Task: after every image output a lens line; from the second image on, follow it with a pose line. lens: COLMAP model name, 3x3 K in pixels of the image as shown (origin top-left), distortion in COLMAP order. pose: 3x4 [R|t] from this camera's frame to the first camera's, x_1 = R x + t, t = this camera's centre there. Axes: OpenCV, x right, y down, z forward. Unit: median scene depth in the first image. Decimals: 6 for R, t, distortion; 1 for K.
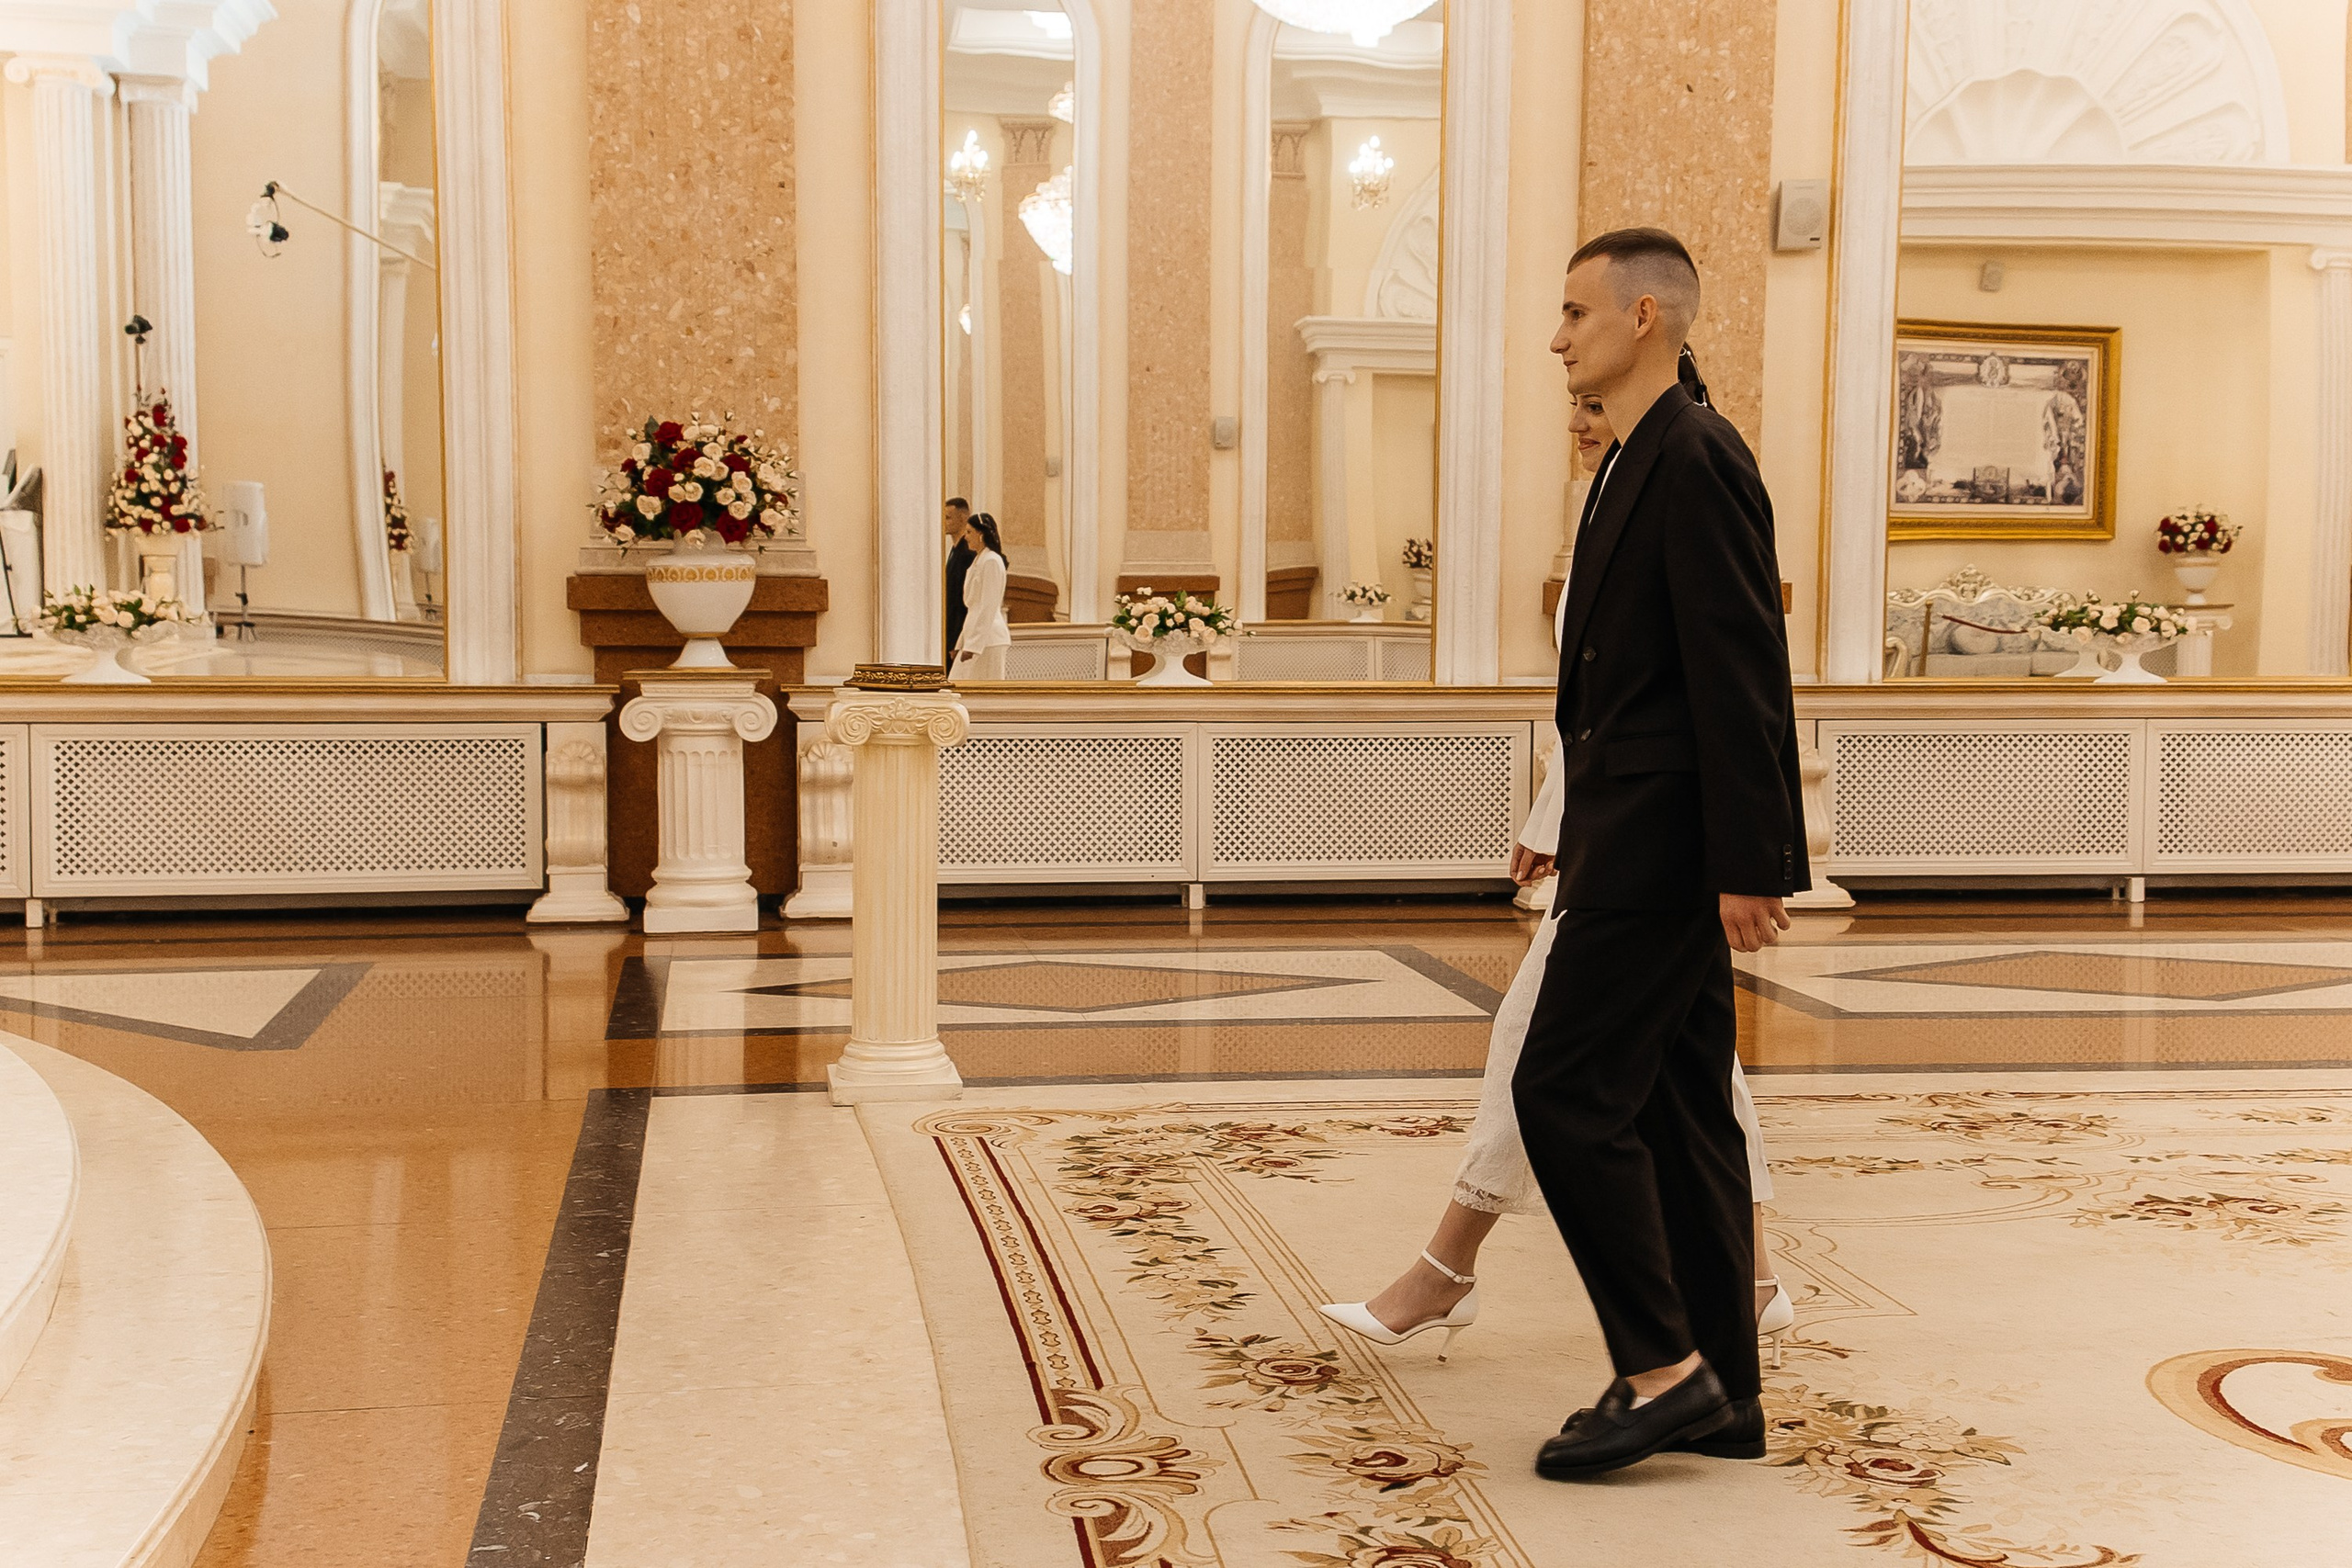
lens RADIAL K [[2930.8, 0, 1165.6], [0, 2930.8, 763.8], [0, 0, 1]] dist [0.376868, -0.940087]
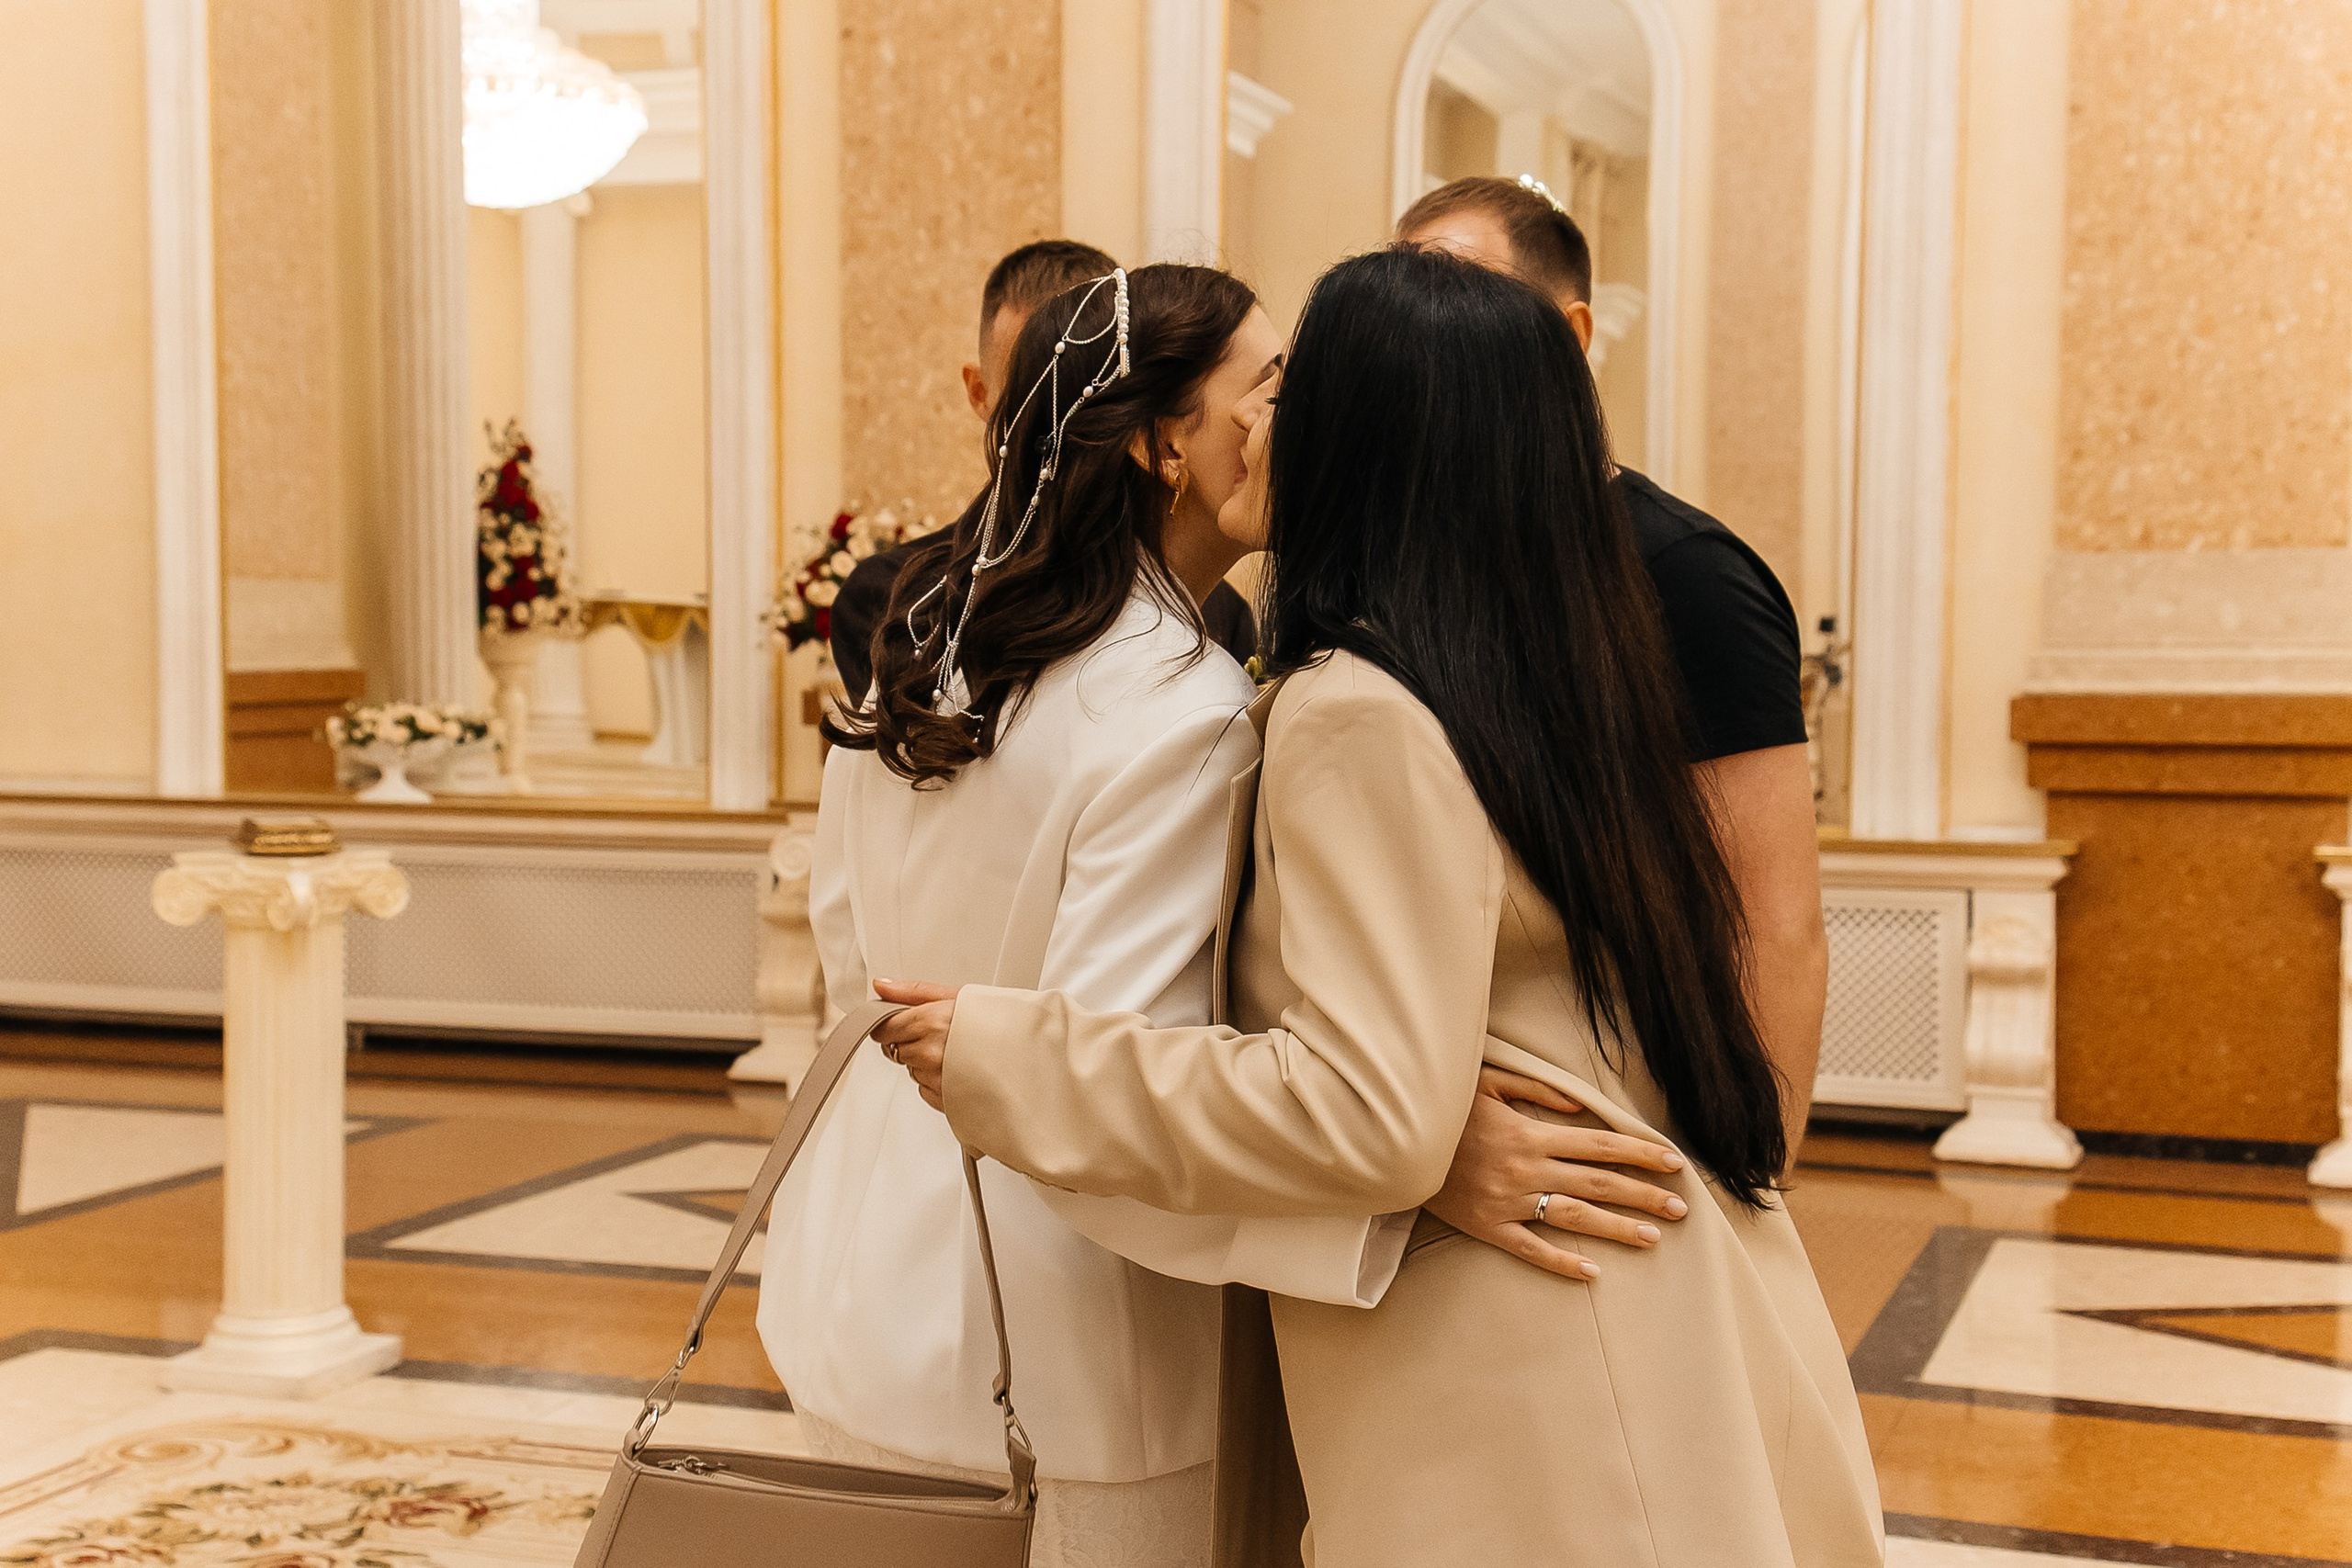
lens RADIAL K [[2955.5, 0, 1126.5], [0, 2955.5, 770.6], [0, 0, 1]] dist [0.365746, -0.805794]
pose [[0.869418, 0.016678, -0.493797, 0.321231], [-0.029475, 0.999401, -0.018141, -0.025118], [0.493198, 0.030327, 0.869388, 0.272935]]
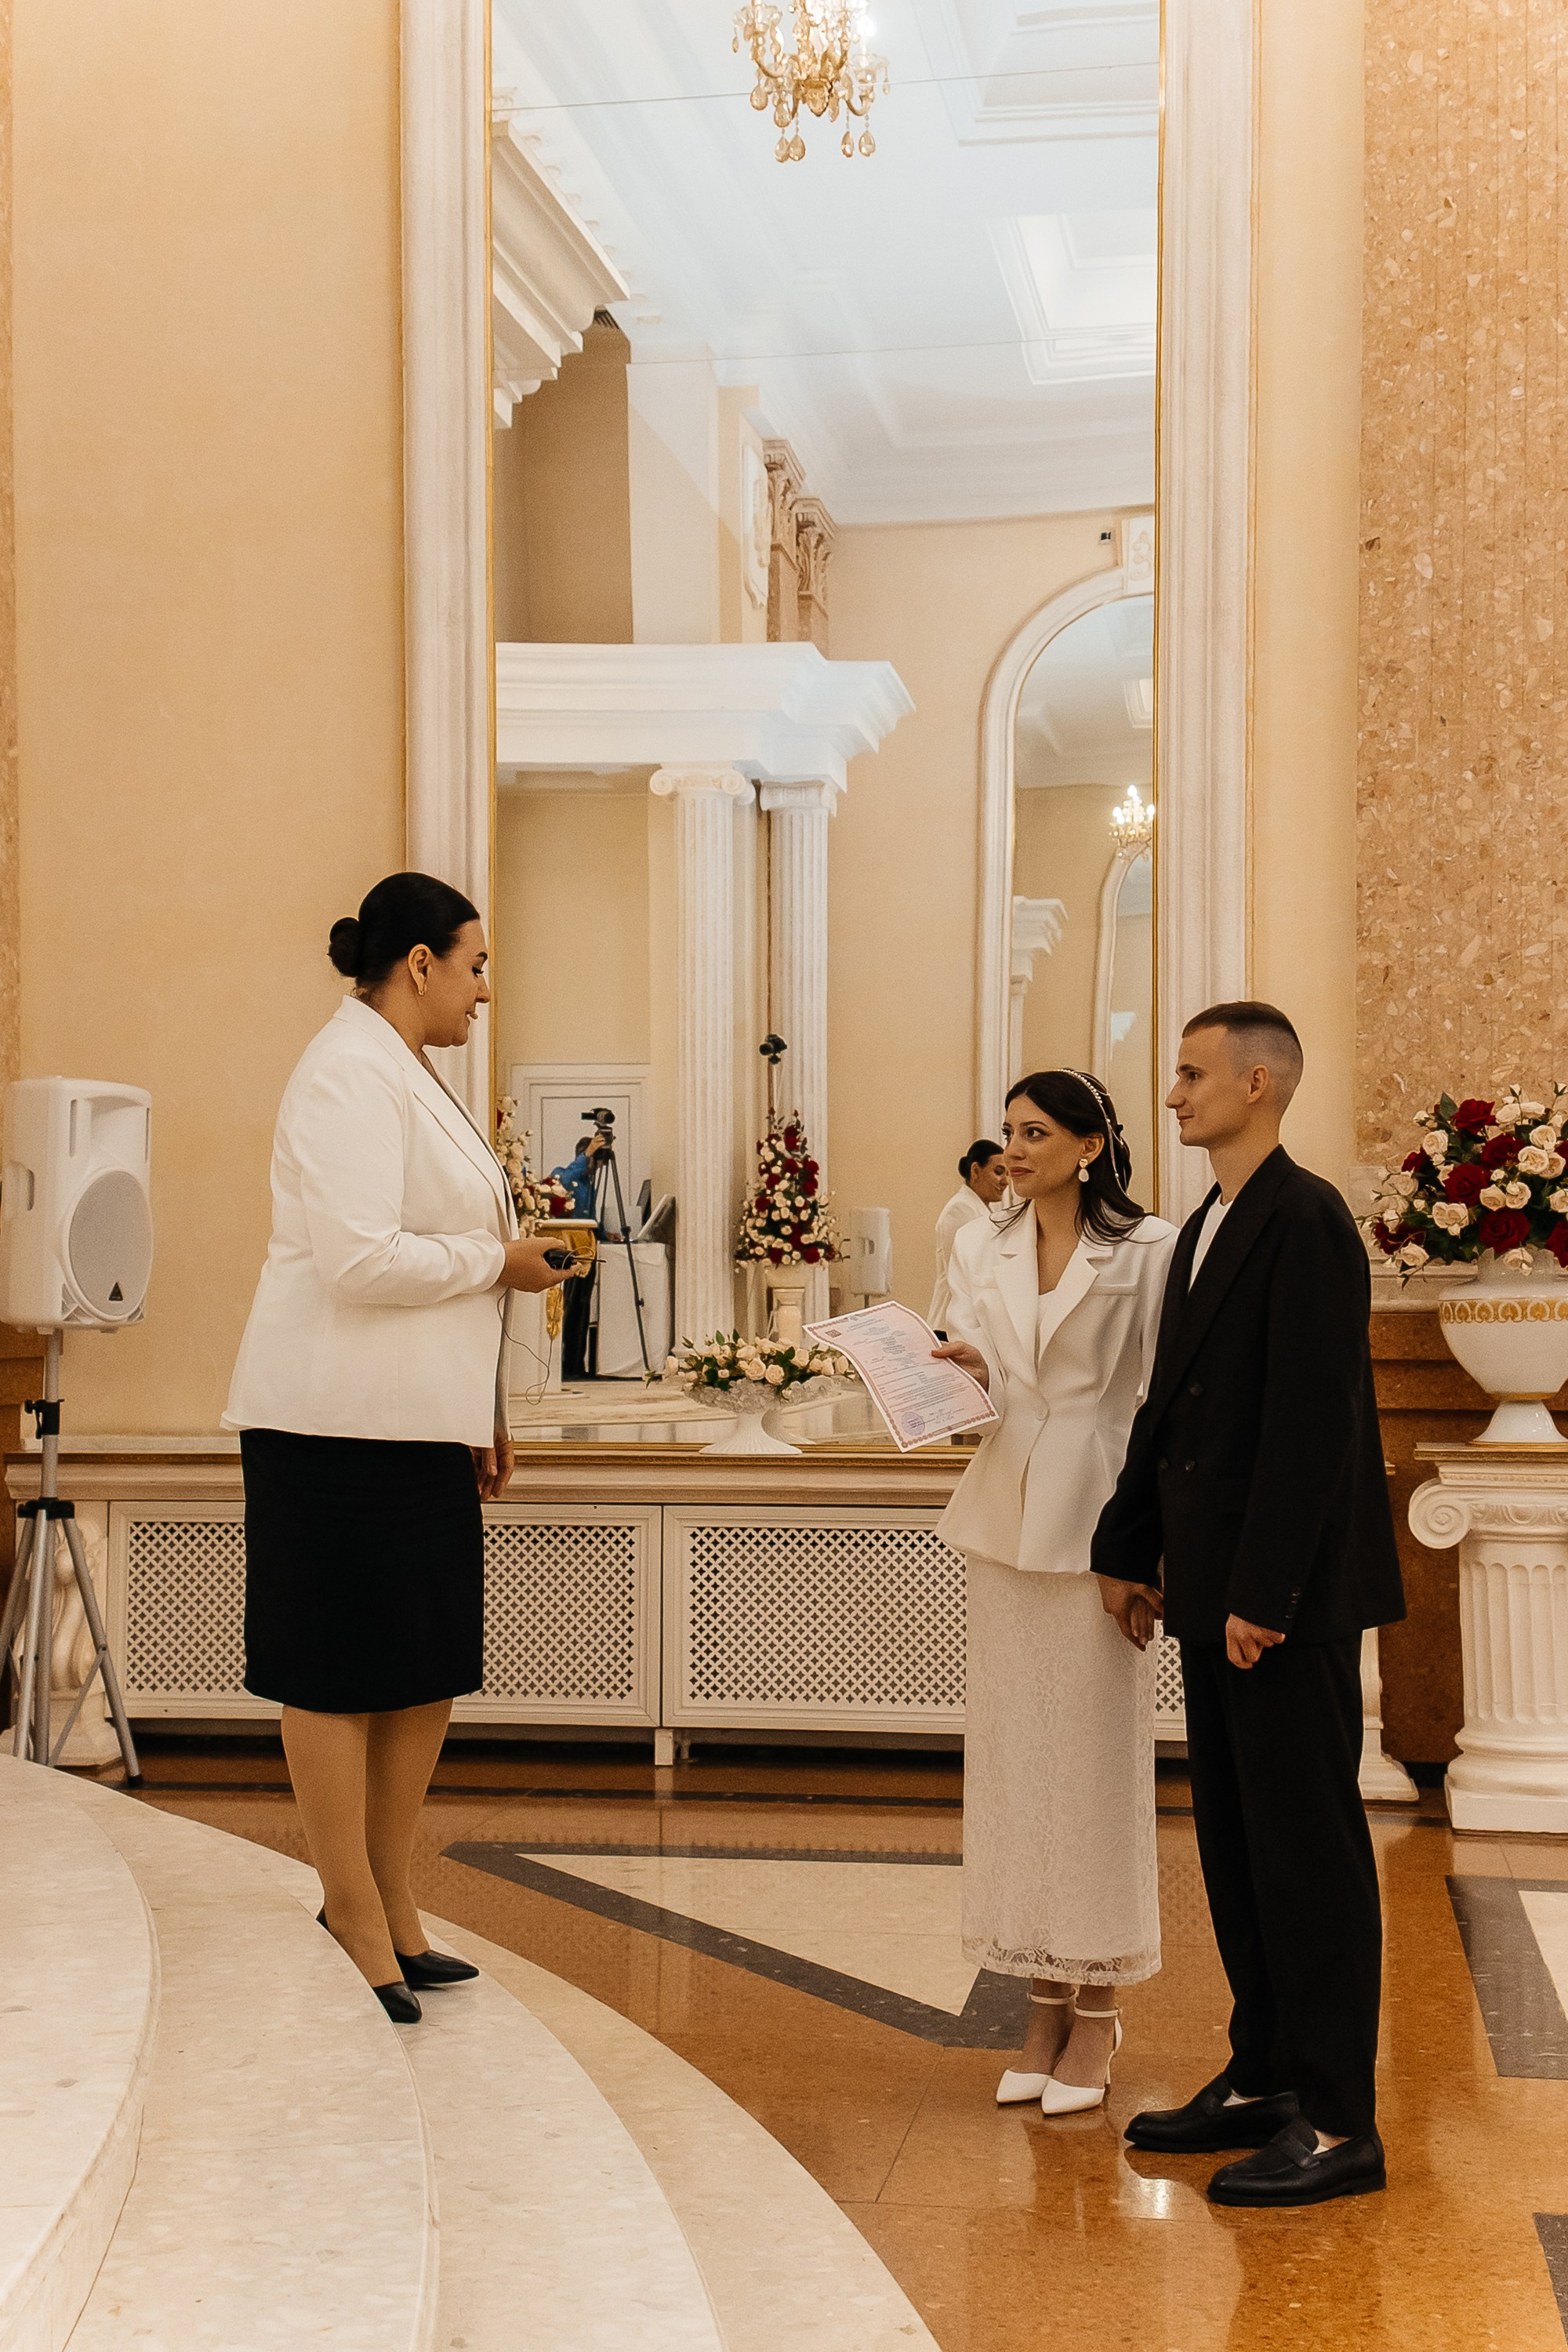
lens RADIAL K [[2955.8, 0, 772.5], [0, 2955.8, 1208.0], [0, 0, 1]] dist [0.365746, -0.805794]
pose [[0.949633, -0.016222, -0.312944, -0.096383], [-0.012841, 0.995806, -0.090586, -0.020032], [0.313101, 0.090041, 0.945442, 0.250003]]
